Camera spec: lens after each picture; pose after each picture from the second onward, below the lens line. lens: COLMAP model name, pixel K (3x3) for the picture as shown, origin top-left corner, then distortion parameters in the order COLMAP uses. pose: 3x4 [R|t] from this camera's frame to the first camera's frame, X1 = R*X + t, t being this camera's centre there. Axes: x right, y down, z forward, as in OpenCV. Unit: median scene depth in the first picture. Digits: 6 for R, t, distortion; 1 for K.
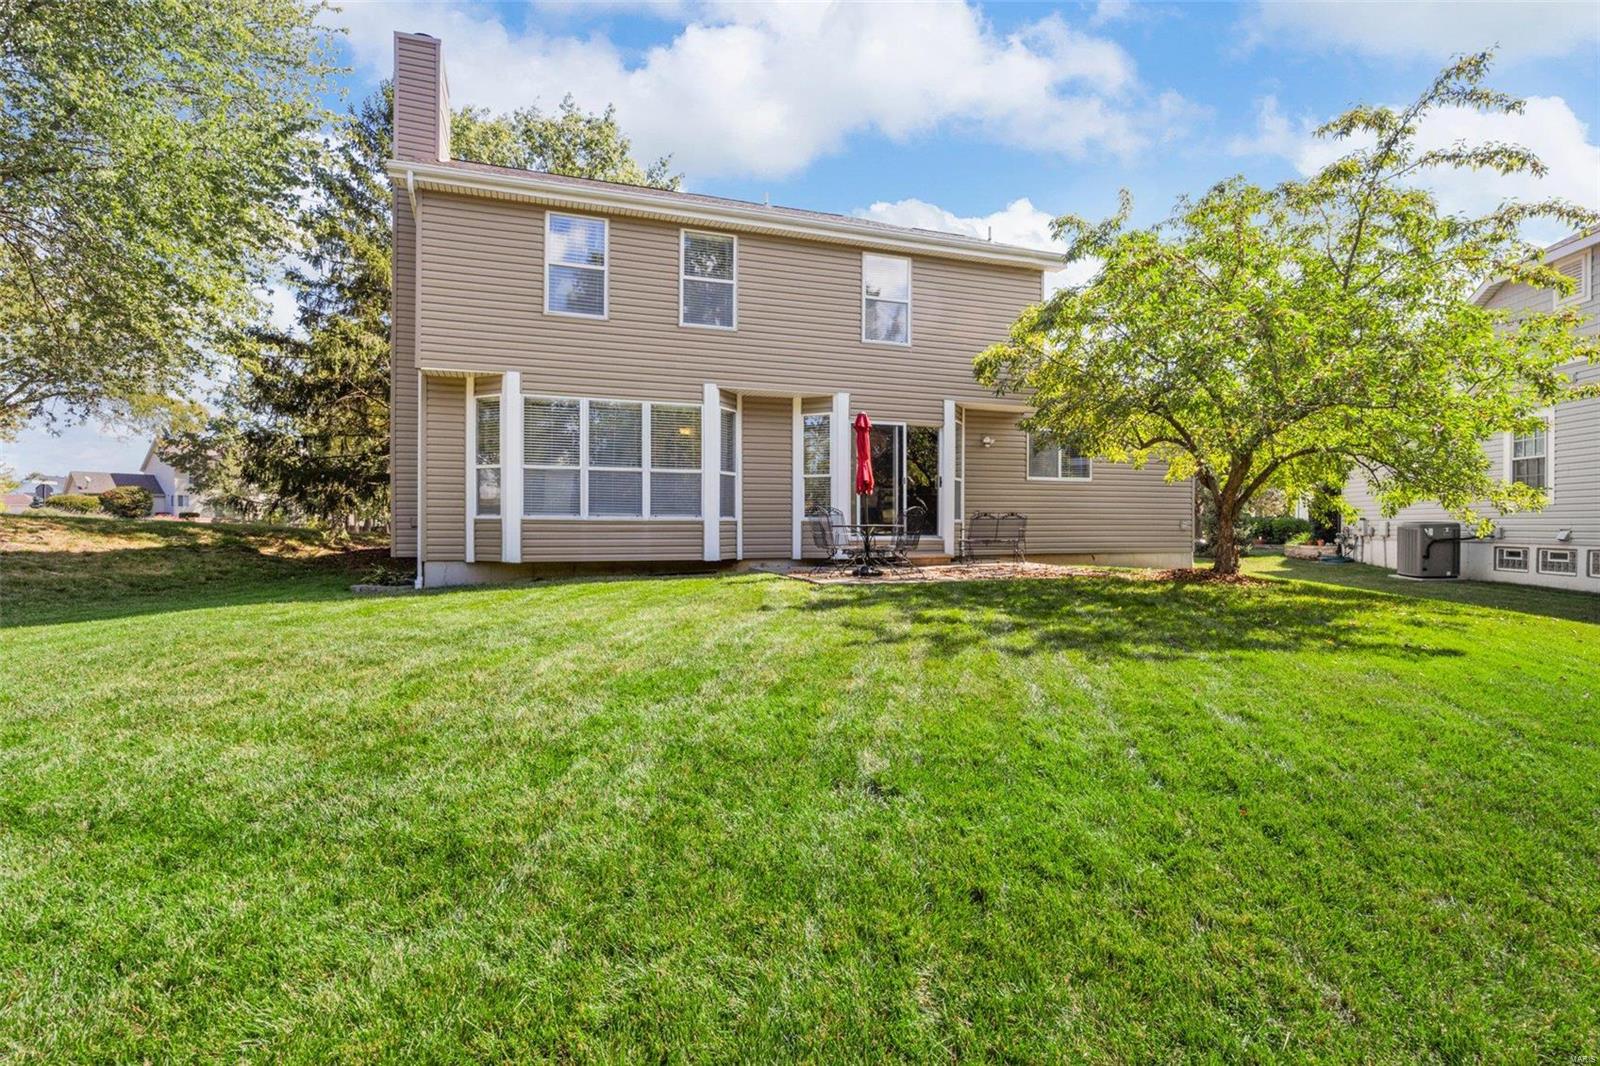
lens RADIAL K [[788.0, 0, 799.4], [0, 788.0, 544.5], [0, 0, 1]] dist [-0.001413, -0.000600]
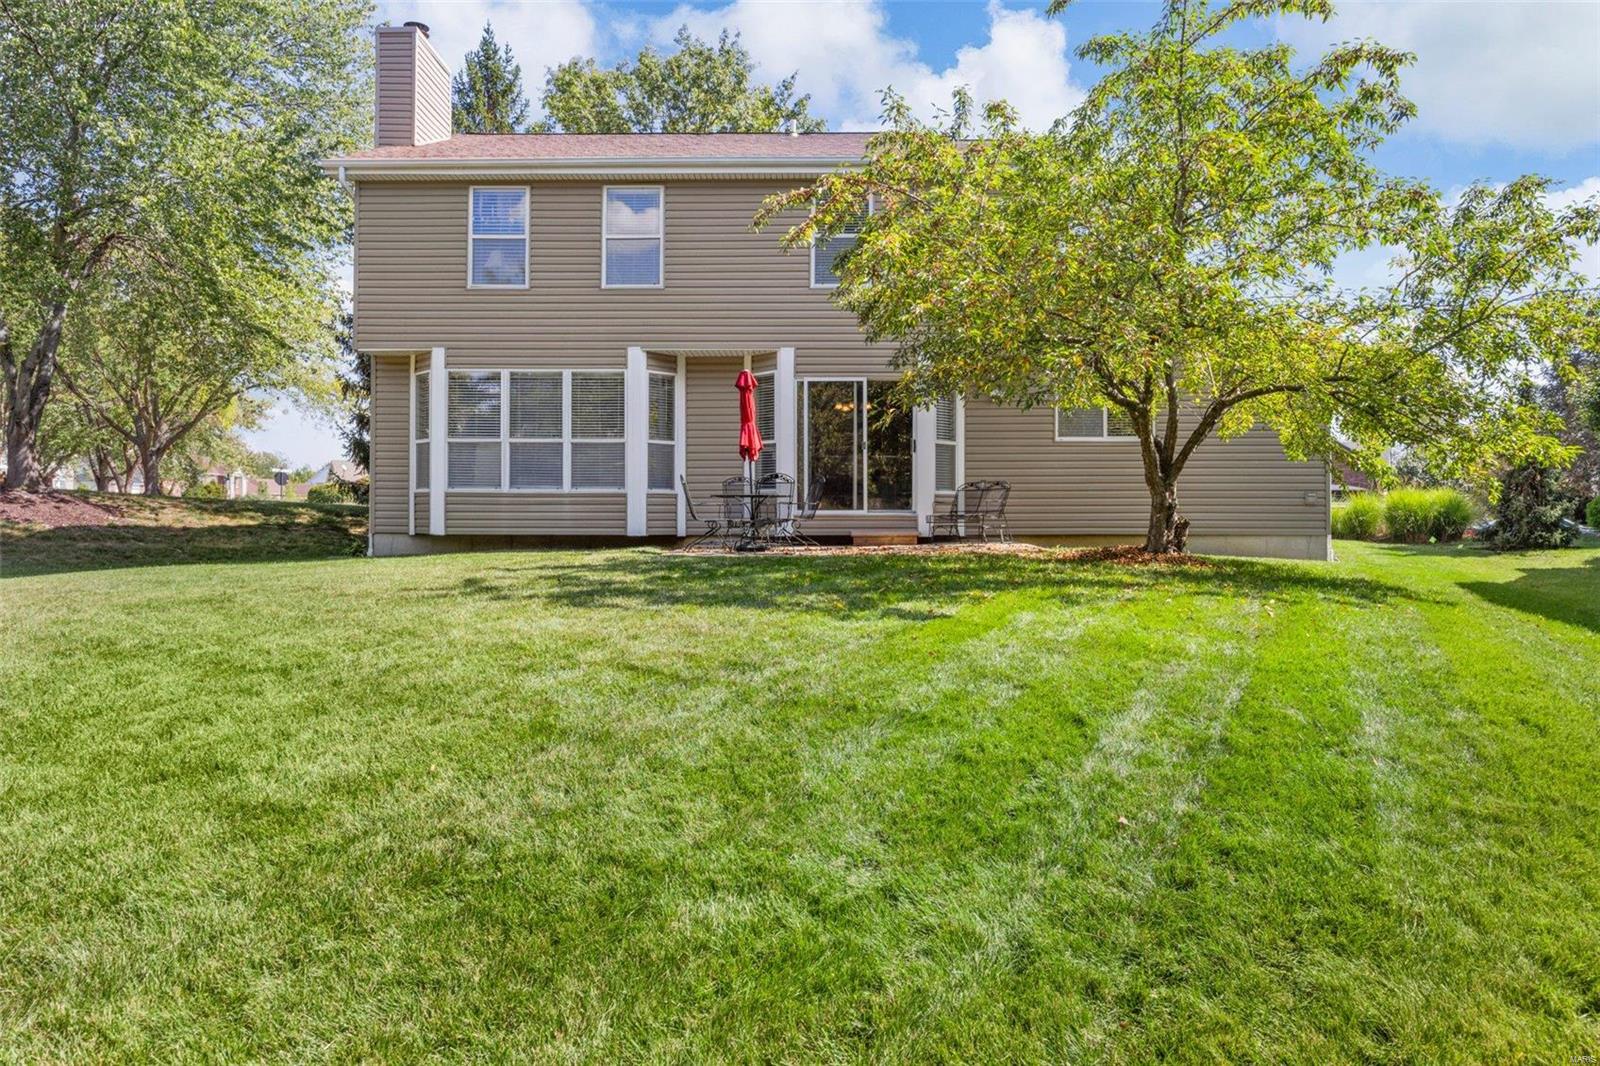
lens RADIAL K [[1008.8, 0, 800.8], [0, 1008.8, 519.8], [0, 0, 1]] dist [0.004329, 0.001767]
pose [[0.936761, 0.000981, -0.349968, 0.503798], [-0.007244, 0.999836, -0.016588, 0.020518], [0.349895, 0.018074, 0.936615, -0.052611]]
